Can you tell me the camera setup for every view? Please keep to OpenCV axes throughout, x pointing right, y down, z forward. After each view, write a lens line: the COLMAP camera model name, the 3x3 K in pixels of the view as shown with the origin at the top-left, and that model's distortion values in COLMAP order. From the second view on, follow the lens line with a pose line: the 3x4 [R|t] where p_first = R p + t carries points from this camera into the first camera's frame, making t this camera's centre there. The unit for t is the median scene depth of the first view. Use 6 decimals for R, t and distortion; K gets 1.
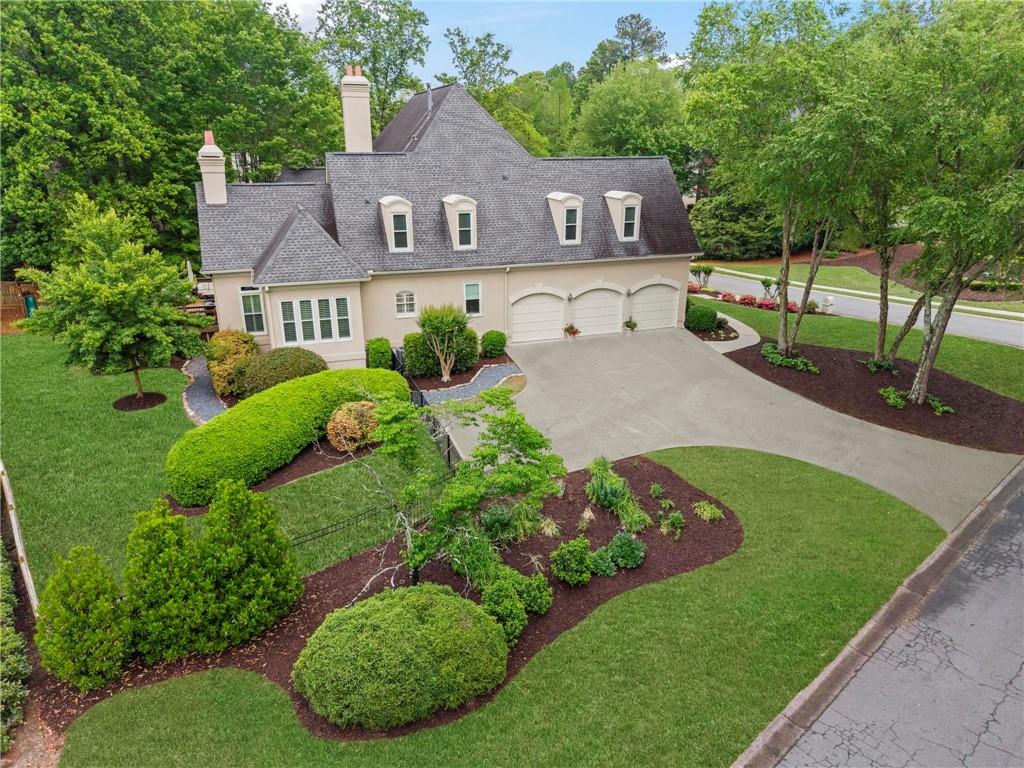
lens RADIAL K [[696.4, 0, 509.8], [0, 696.4, 393.4], [0, 0, 1]] dist [0.008389, -0.010940]
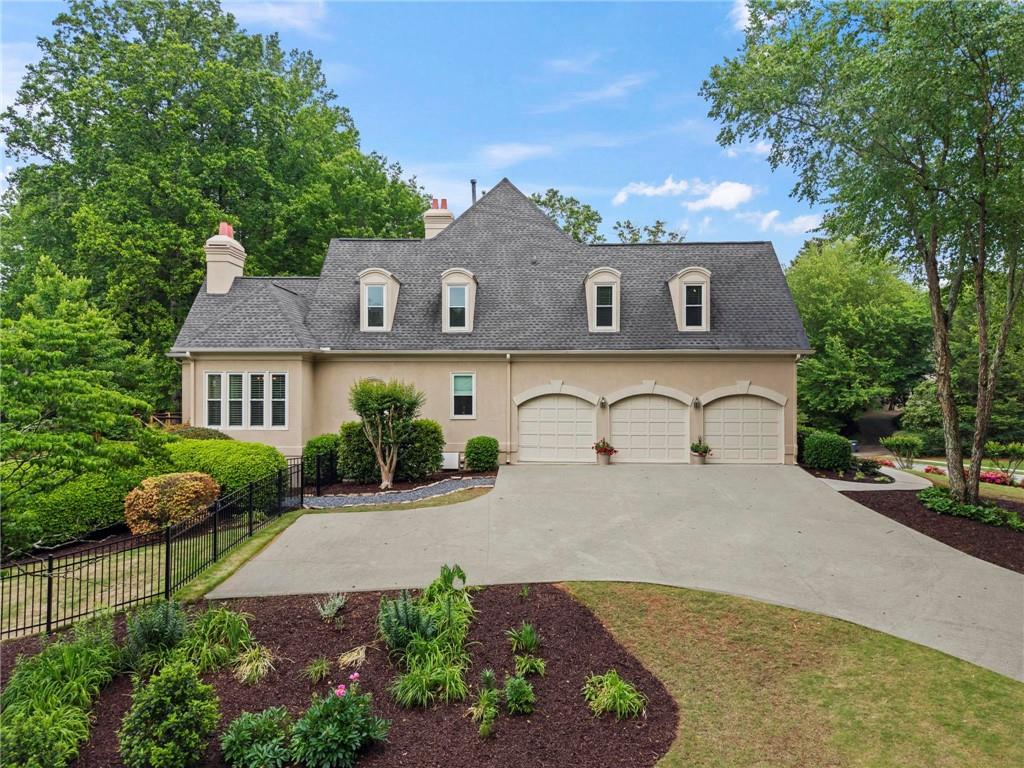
lens RADIAL K [[696.4, 0, 515.2], [0, 696.4, 373.3], [0, 0, 1]] dist [0.008389, -0.010940]
pose [[0.935564, -0.010363, -0.353004, 0.257811], [-0.121950, 0.928603, -0.350464, 0.095406], [0.331433, 0.370931, 0.867504, 0.347254]]
